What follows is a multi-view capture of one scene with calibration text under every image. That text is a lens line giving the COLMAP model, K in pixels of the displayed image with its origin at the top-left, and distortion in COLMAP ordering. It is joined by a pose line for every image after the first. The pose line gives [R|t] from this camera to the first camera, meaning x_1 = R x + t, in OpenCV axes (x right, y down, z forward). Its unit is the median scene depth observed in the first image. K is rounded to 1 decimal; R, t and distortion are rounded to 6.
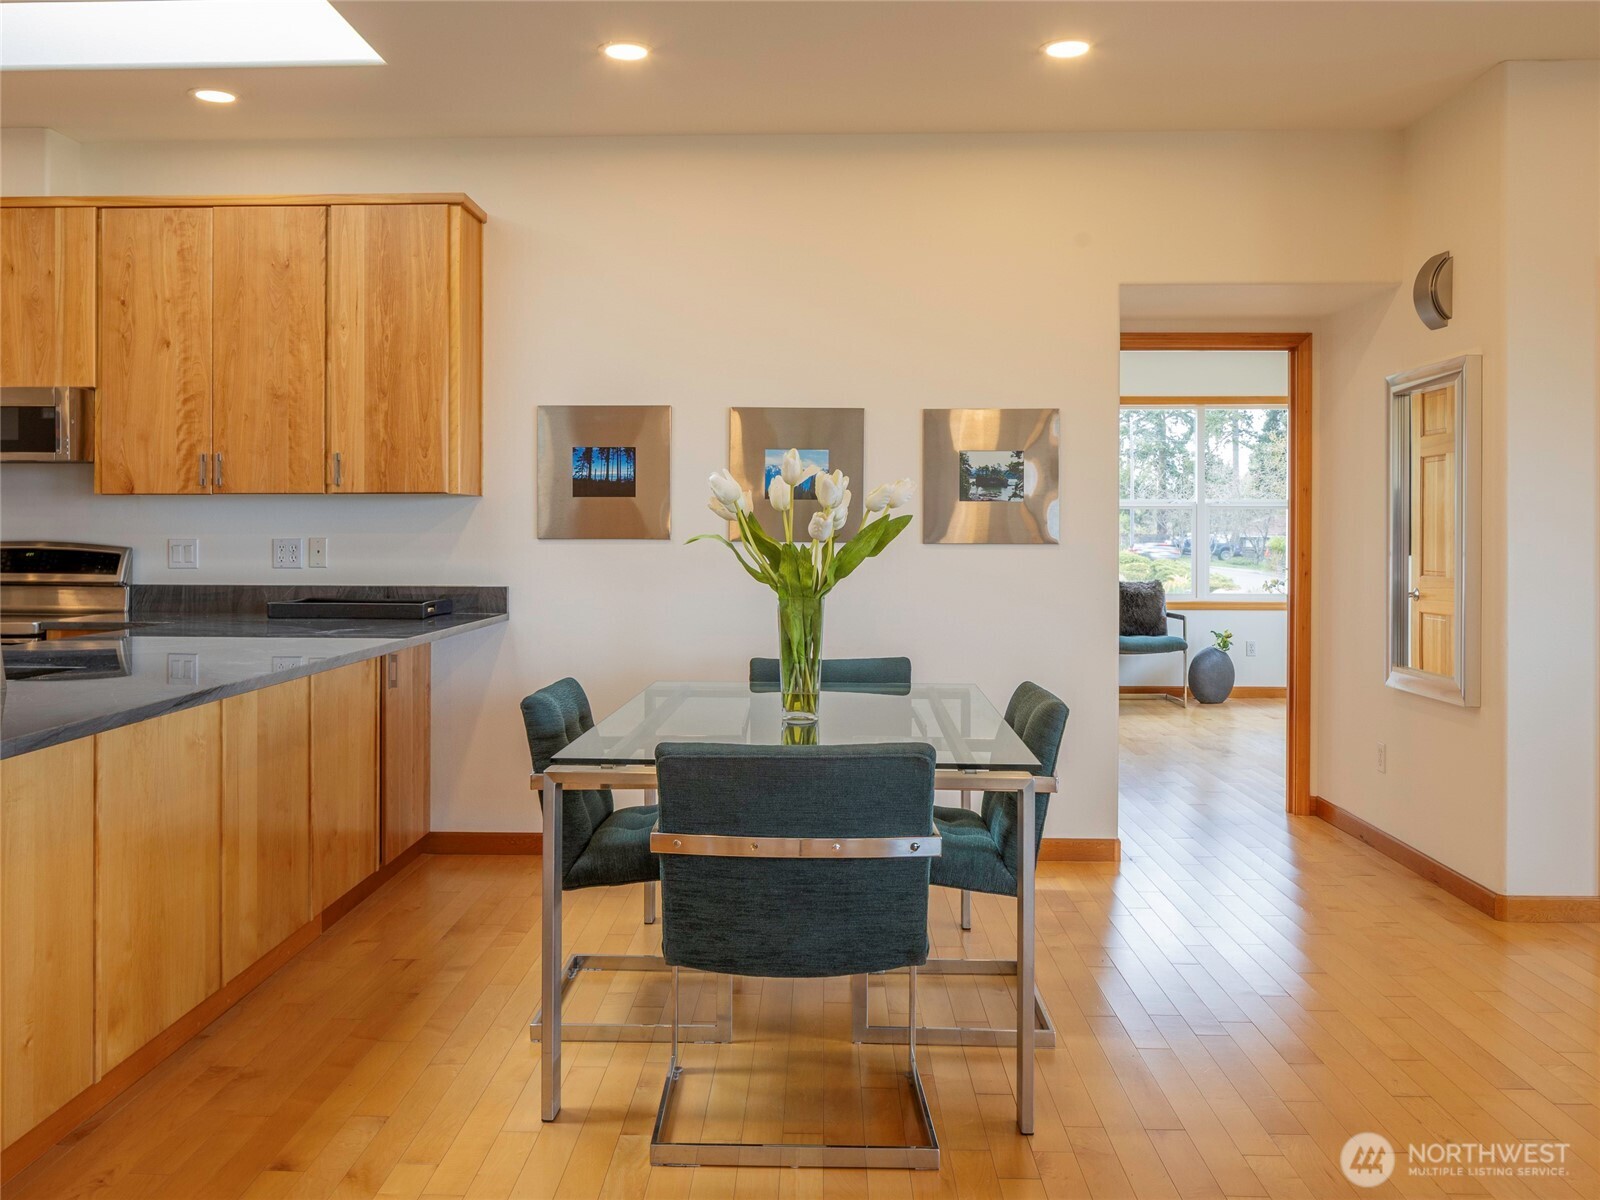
lens RADIAL K [[1390.0, 0, 798.6], [0, 1390.0, 530.3], [0, 0, 1]] dist [-0.008964, -0.002564]
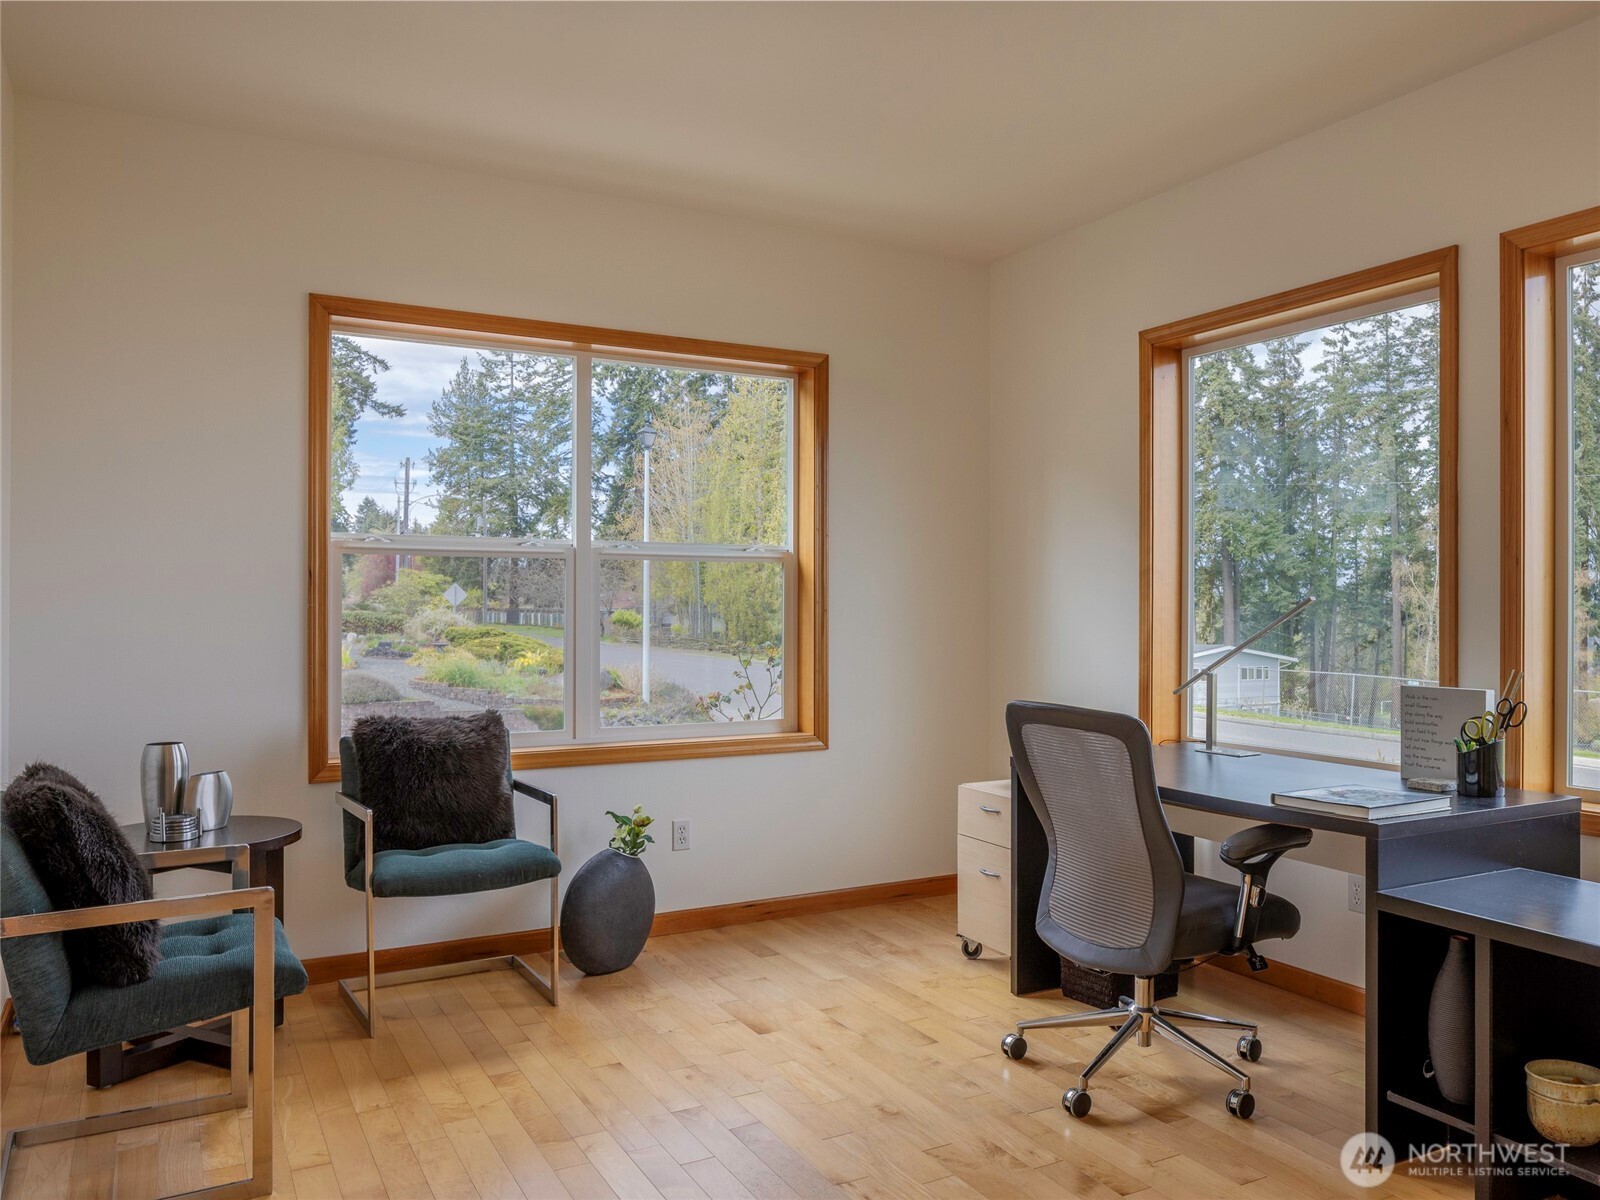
lens RADIAL K [[1242.3, 0, 800.0], [0, 1242.3, 600.0], [0, 0, 1]] dist [-0.008338, -0.001419]
pose [[0.886242, -0.000378, 0.463222, 0.160882], [0.002311, 0.999991, -0.003605, 0.002291], [-0.463216, 0.004265, 0.886235, 0.599345]]
